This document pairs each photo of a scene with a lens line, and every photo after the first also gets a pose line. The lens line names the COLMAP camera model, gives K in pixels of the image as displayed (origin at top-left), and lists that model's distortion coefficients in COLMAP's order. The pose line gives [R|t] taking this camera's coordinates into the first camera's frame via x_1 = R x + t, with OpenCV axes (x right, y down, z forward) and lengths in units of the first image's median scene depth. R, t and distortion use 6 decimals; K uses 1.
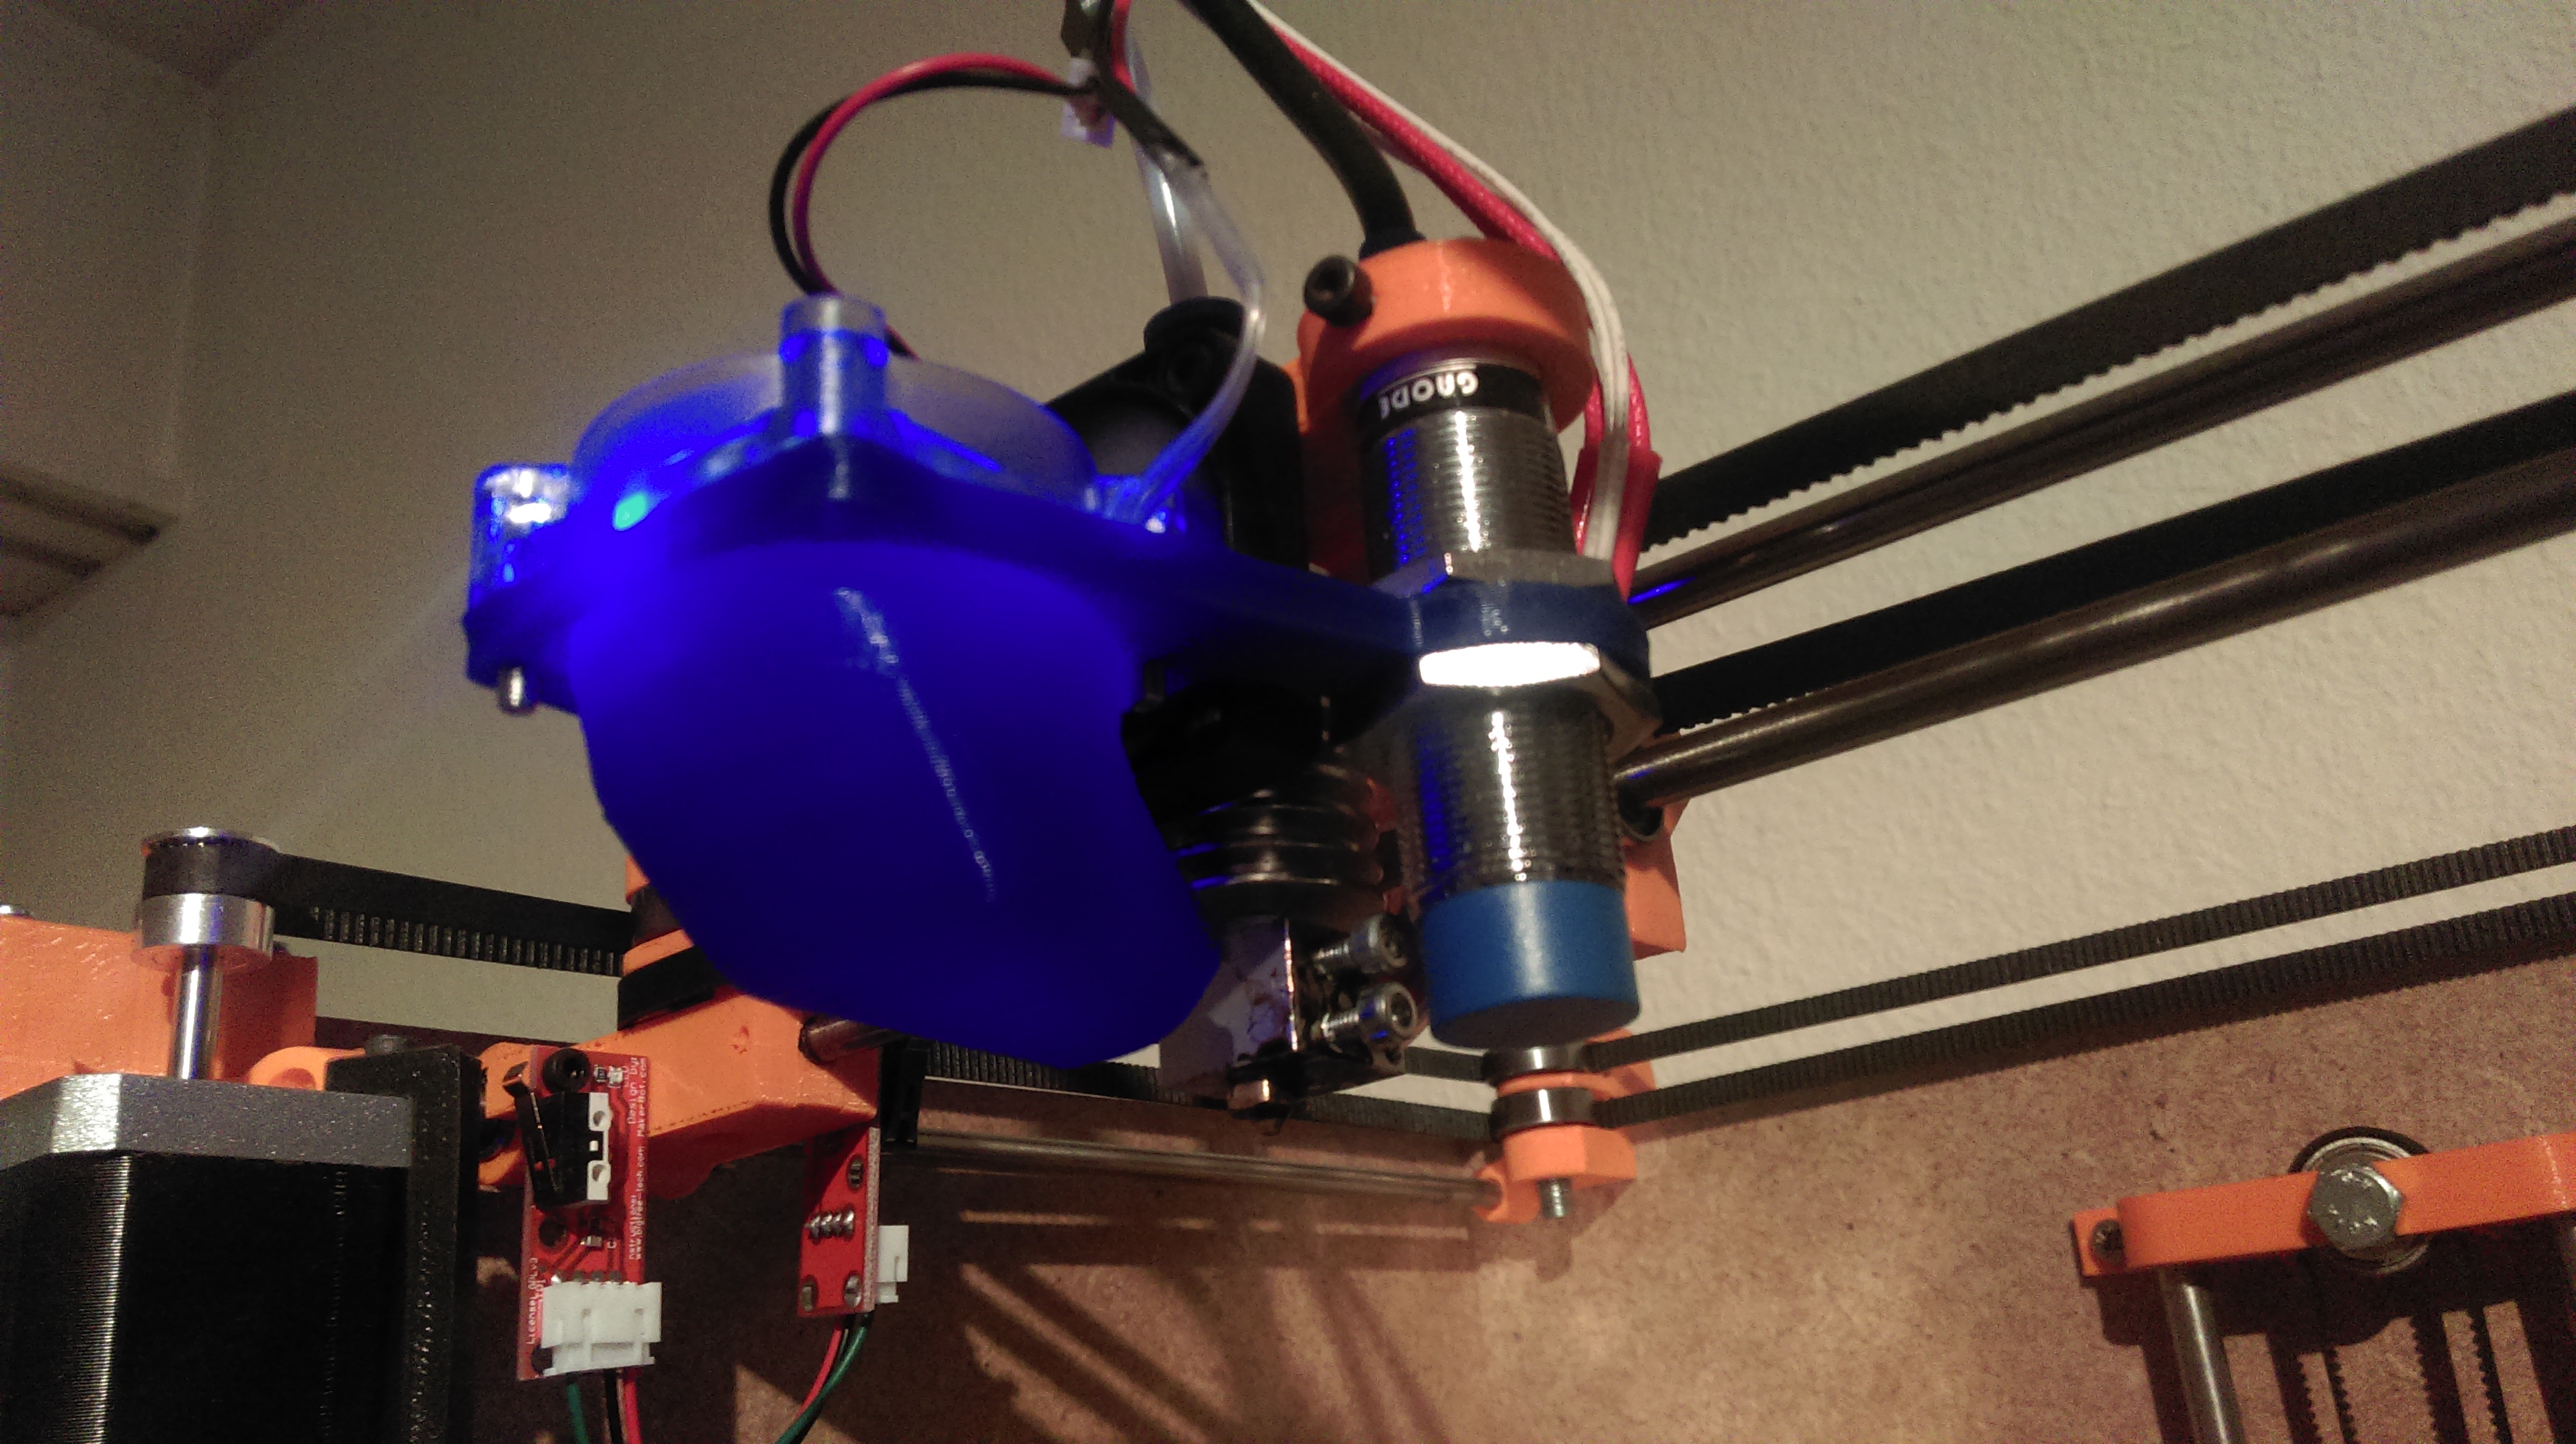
lens RADIAL K [[2174.2, 0, 1293.0], [0, 2174.2, 711.2], [0, 0, 1]] dist [0.029857, -0.090184]
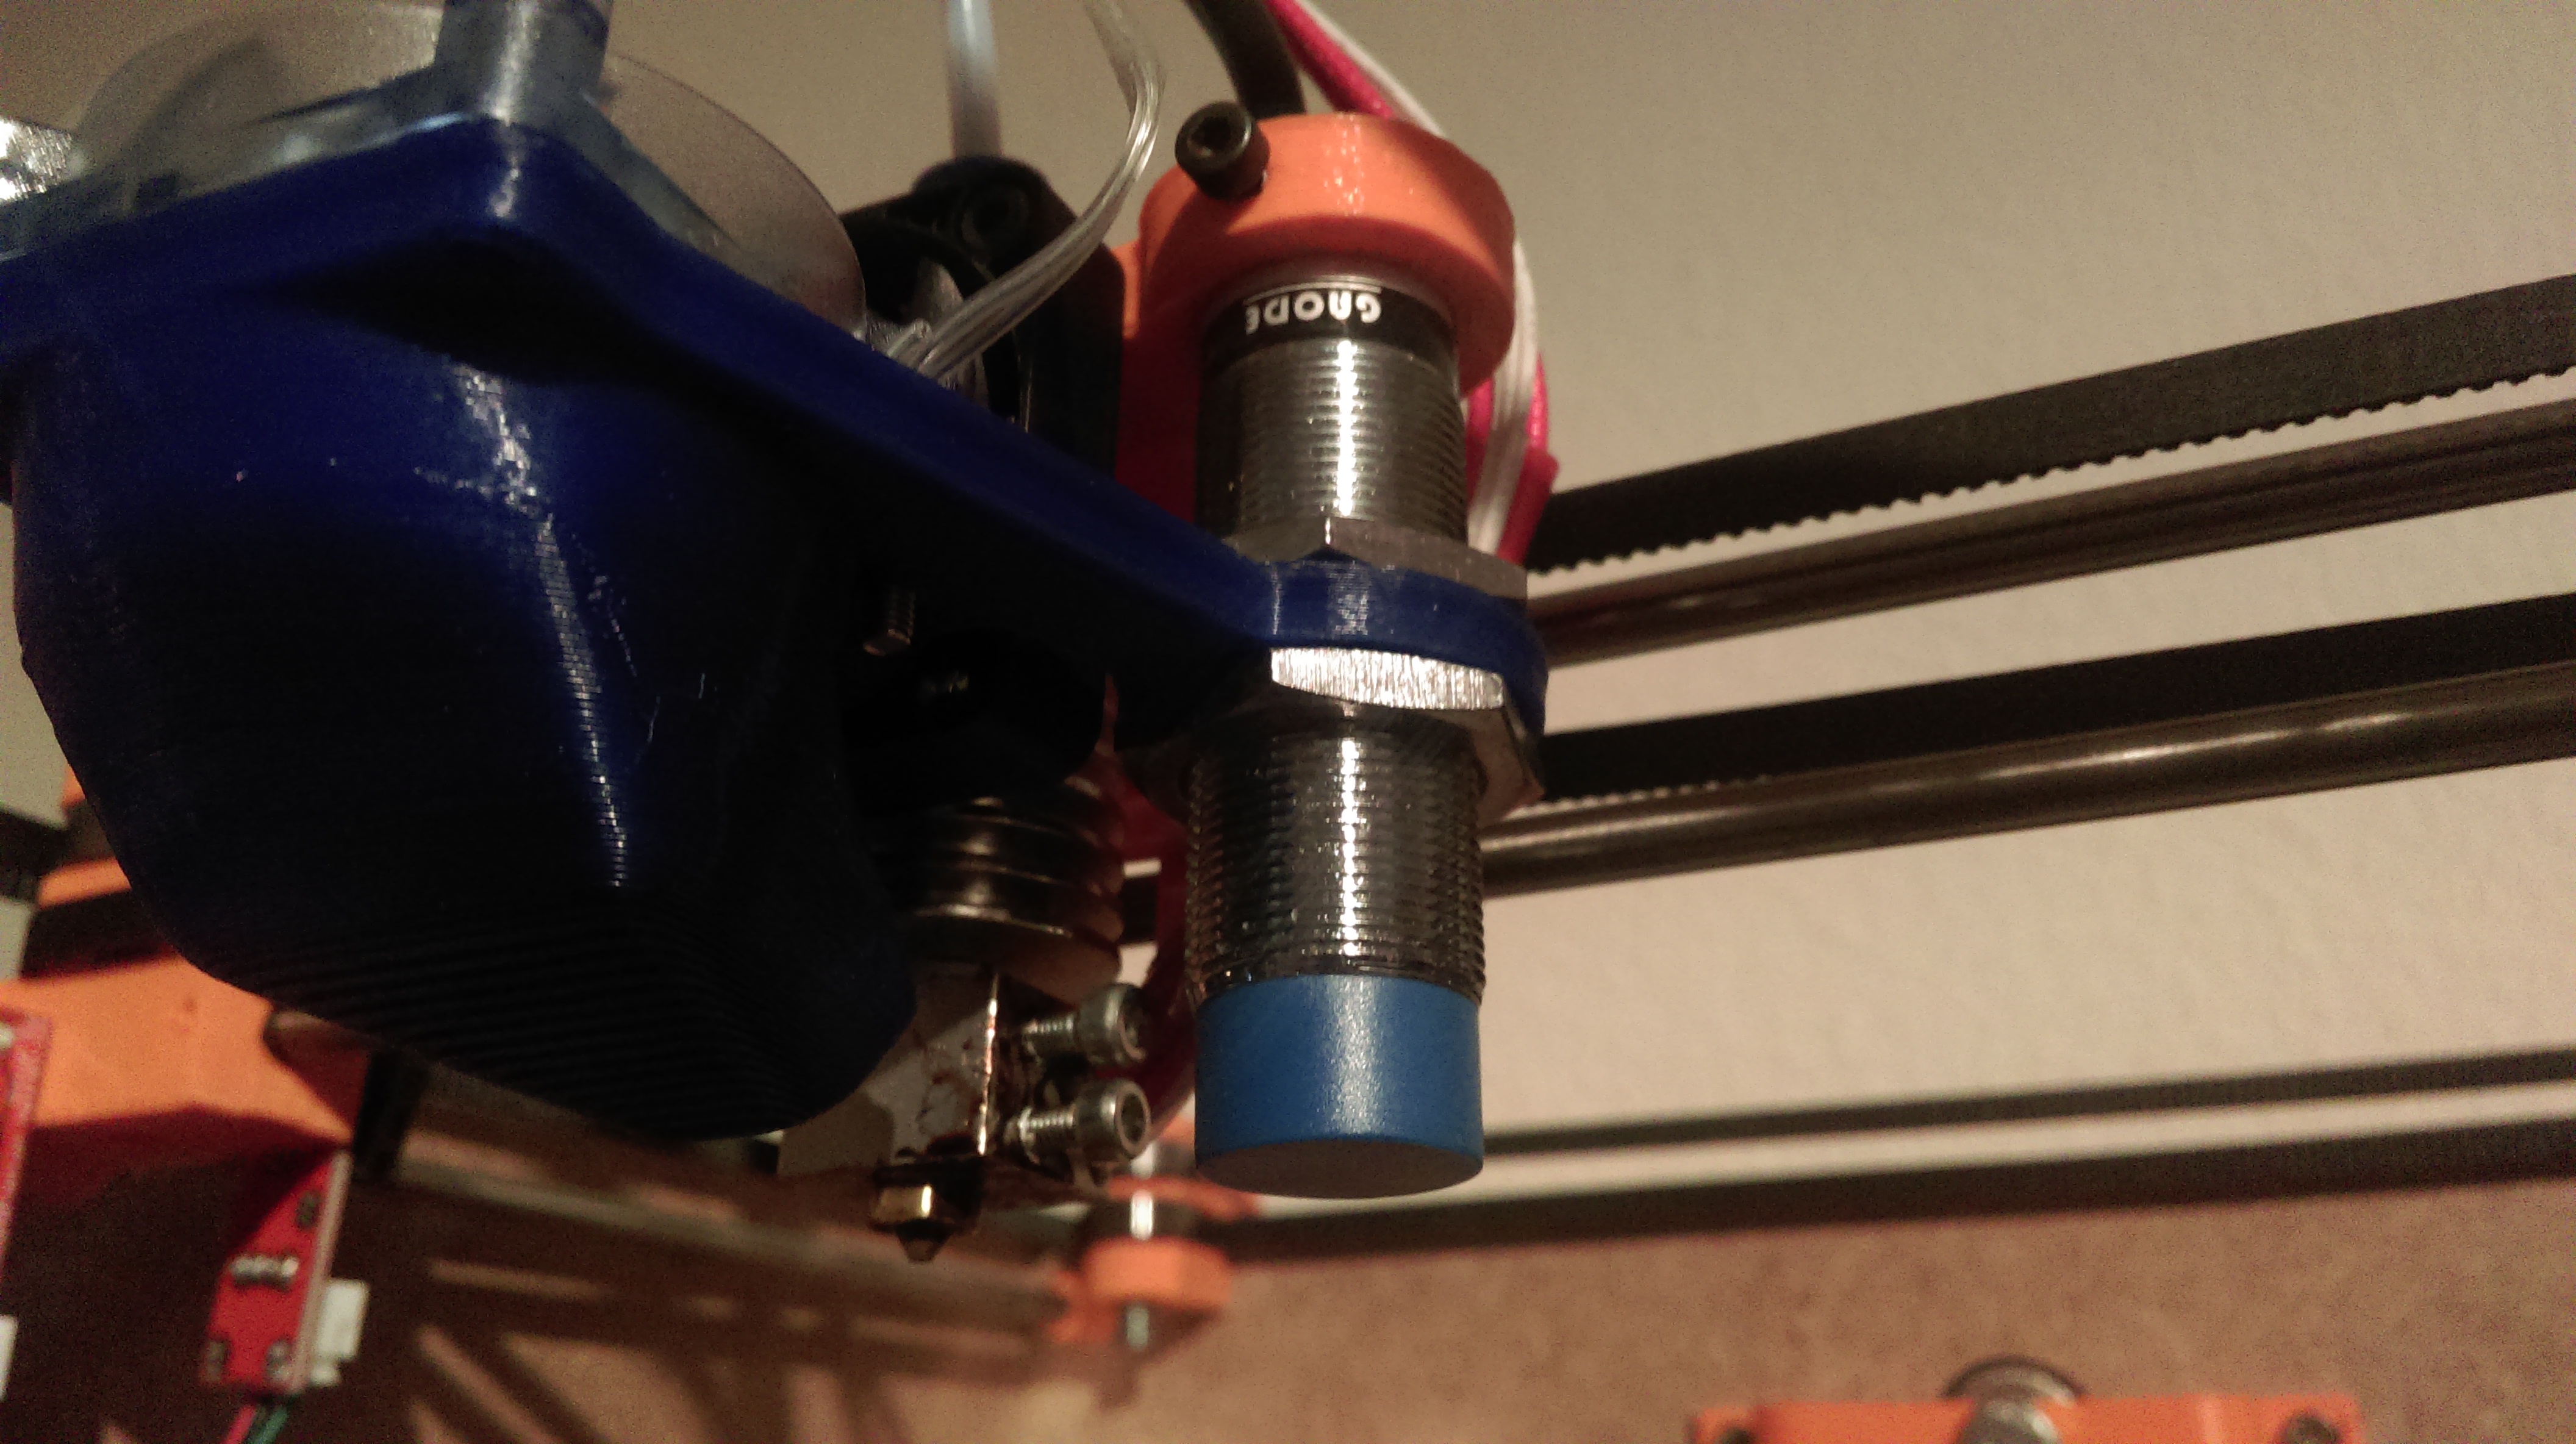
lens RADIAL K [[2174.2, 0, 1303.4], [0, 2174.2, 723.0], [0, 0, 1]] dist [0.029857, -0.090184]
pose [[0.965105, 0.171145, 0.198195, -0.063028], [-0.165389, 0.985184, -0.045370, 0.027669], [-0.203024, 0.011008, 0.979112, 0.251540]]
